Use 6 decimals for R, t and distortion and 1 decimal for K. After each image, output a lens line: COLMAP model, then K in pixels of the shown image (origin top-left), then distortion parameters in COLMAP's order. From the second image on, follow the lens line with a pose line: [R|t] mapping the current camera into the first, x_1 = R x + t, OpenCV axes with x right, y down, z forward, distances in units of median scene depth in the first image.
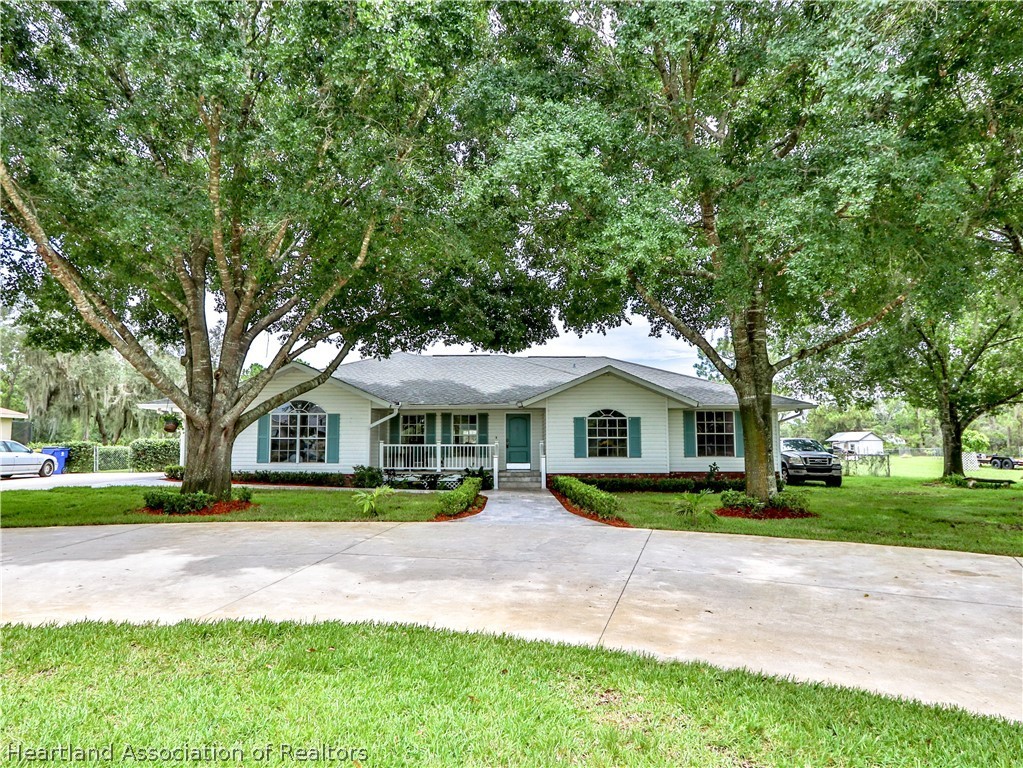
lens RADIAL K [[599.2, 0, 491.6], [0, 599.2, 387.0], [0, 0, 1]] dist [-0.010017, -0.000791]
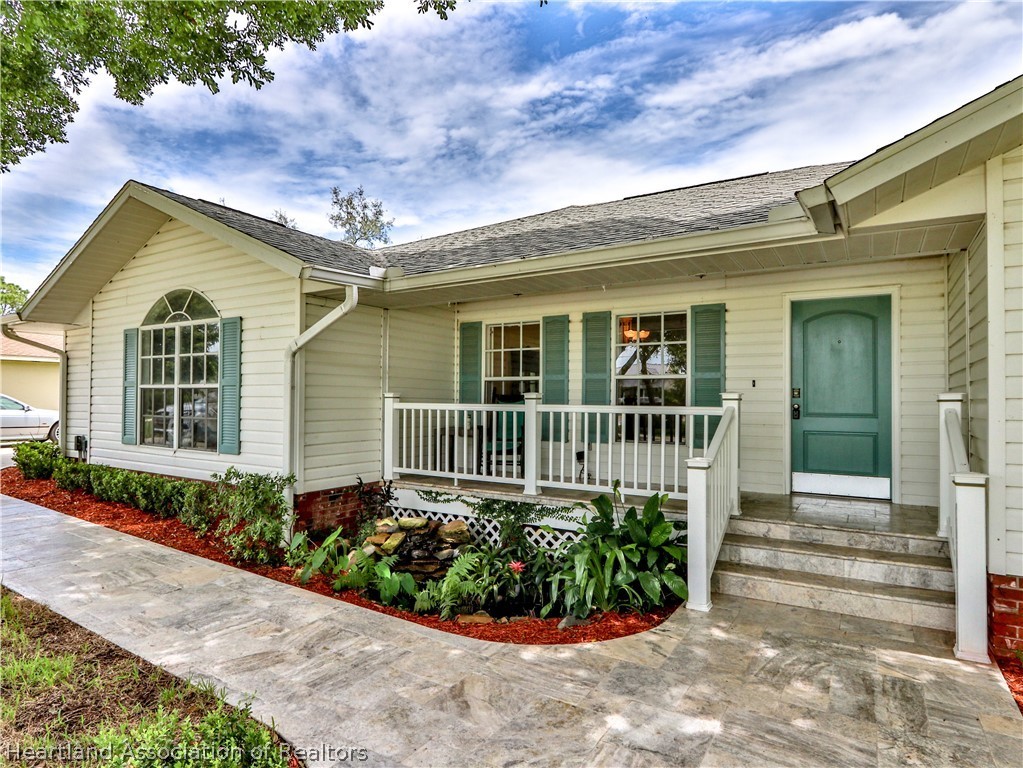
lens RADIAL K [[599.2, 0, 491.6], [0, 599.2, 387.0], [0, 0, 1]] dist [-0.010017, -0.000791]
pose [[0.858767, -0.004454, -0.512346, 0.051460], [0.040862, 0.997372, 0.059821, 0.068044], [0.510734, -0.072308, 0.856693, 0.733456]]
